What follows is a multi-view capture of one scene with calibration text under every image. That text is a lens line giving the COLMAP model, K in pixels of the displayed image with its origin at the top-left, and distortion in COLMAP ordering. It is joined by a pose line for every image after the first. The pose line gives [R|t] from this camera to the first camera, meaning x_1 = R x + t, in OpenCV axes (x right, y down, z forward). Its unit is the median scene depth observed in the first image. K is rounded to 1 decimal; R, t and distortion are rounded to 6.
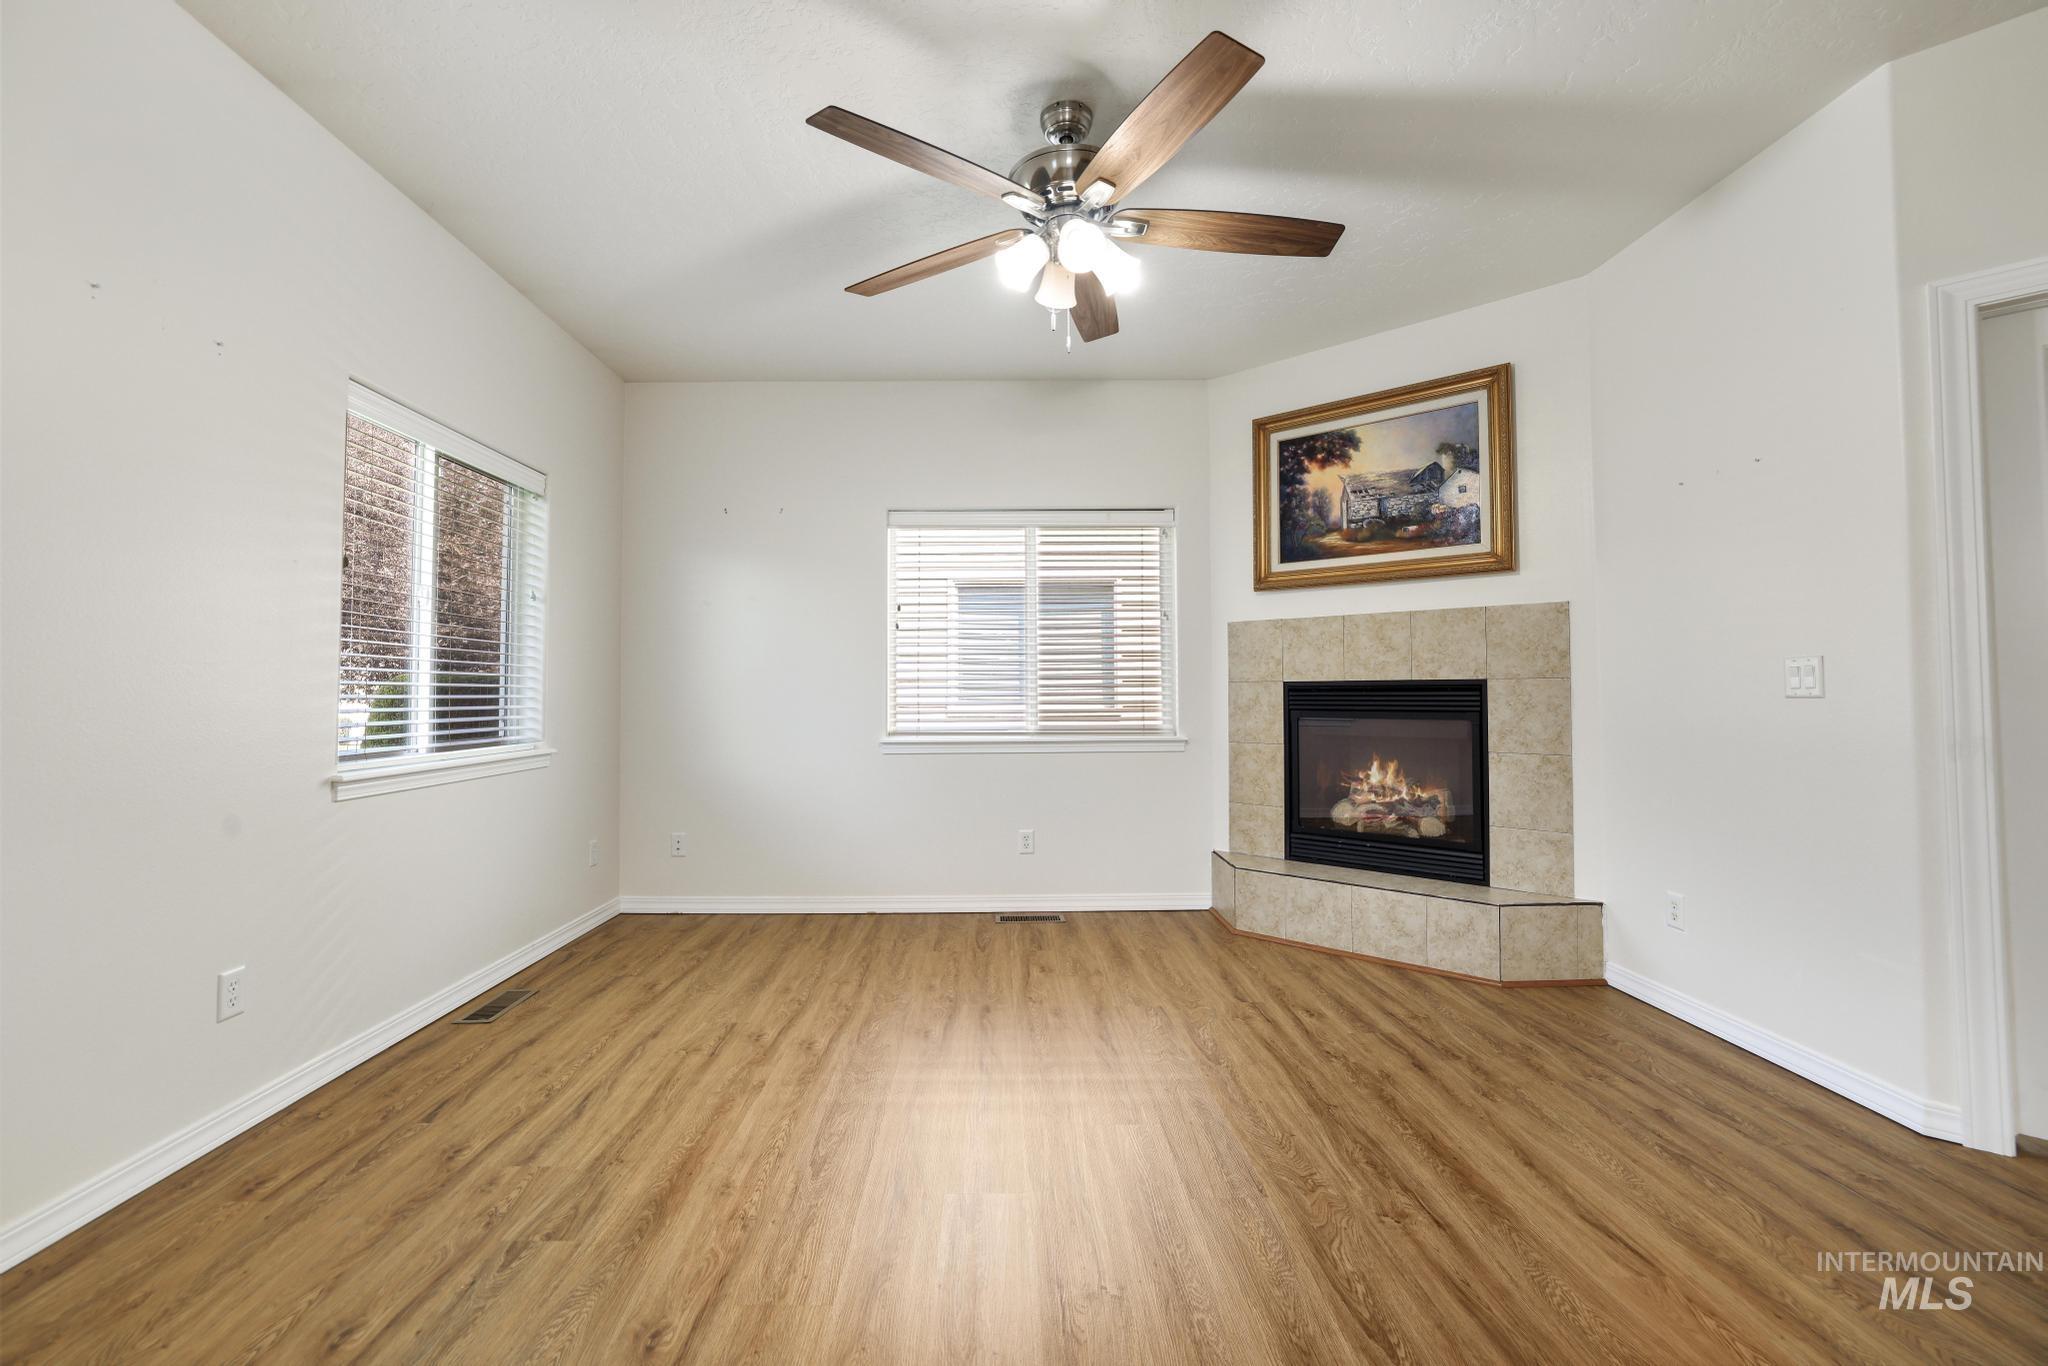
lens RADIAL K [[904.8, 0, 1034.0], [0, 904.8, 672.5], [0, 0, 1]] dist [0.008834, 0.000857]
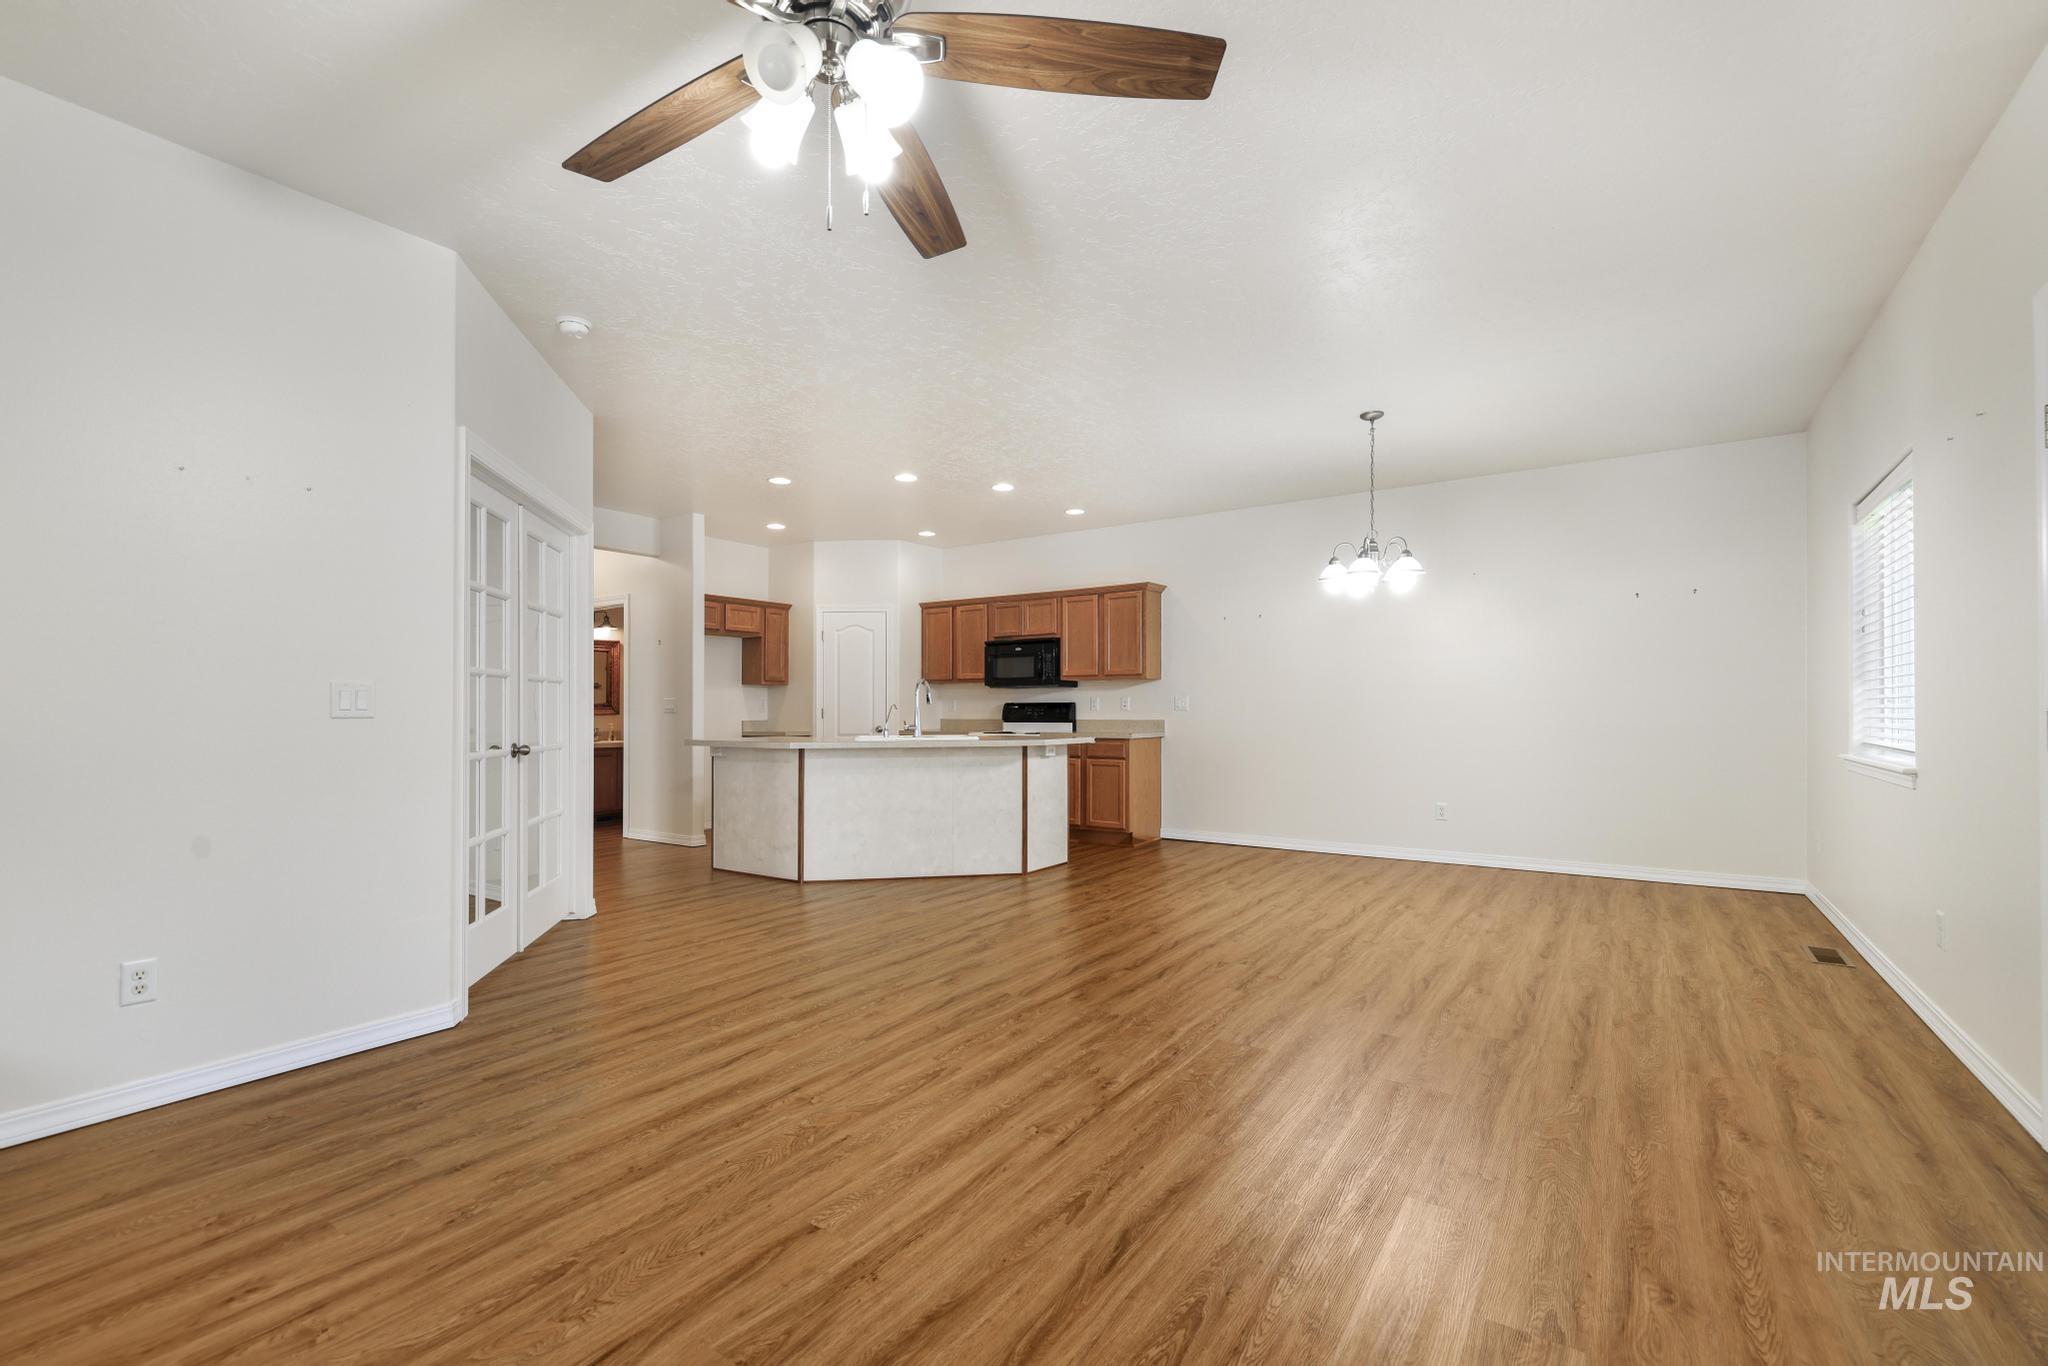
lens RADIAL K [[930.3, 0, 987.2], [0, 930.3, 709.5], [0, 0, 1]] dist [-0.008043, 0.002508]
pose [[-0.794647, 0.011203, 0.606969, -0.319887], [-0.006402, 0.999619, -0.026831, 0.027524], [-0.607038, -0.025207, -0.794273, 0.949123]]
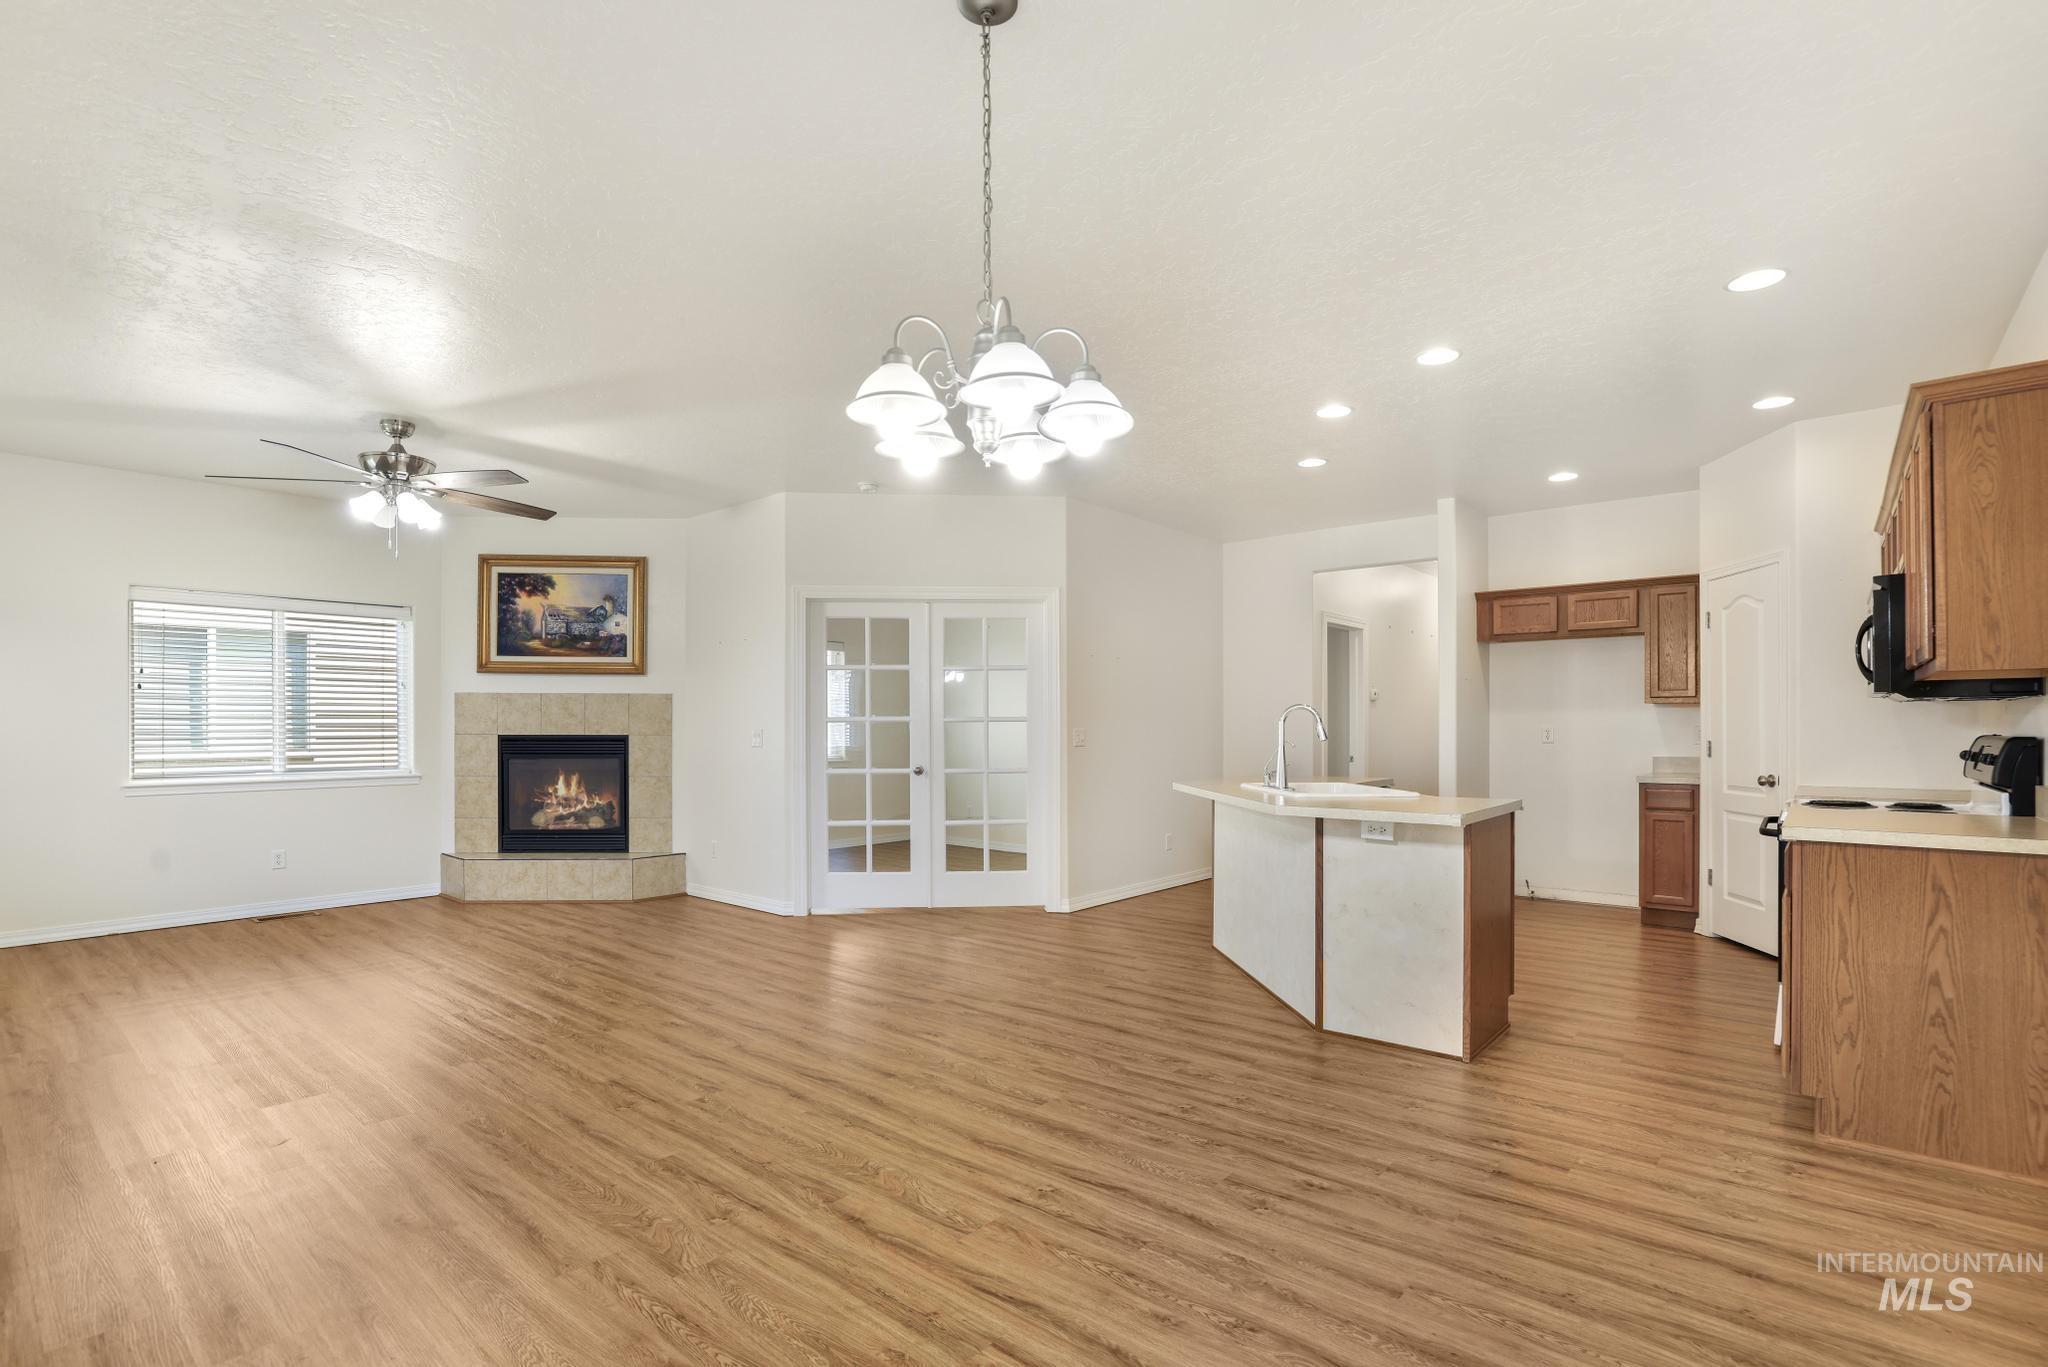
lens RADIAL K [[930.3, 0, 1011.2], [0, 930.3, 730.4], [0, 0, 1]] dist [-0.008043, 0.002508]
pose [[0.676487, 0.002232, 0.736451, -0.314084], [-0.022400, 0.999595, 0.017547, -0.048083], [-0.736114, -0.028367, 0.676263, -0.735385]]
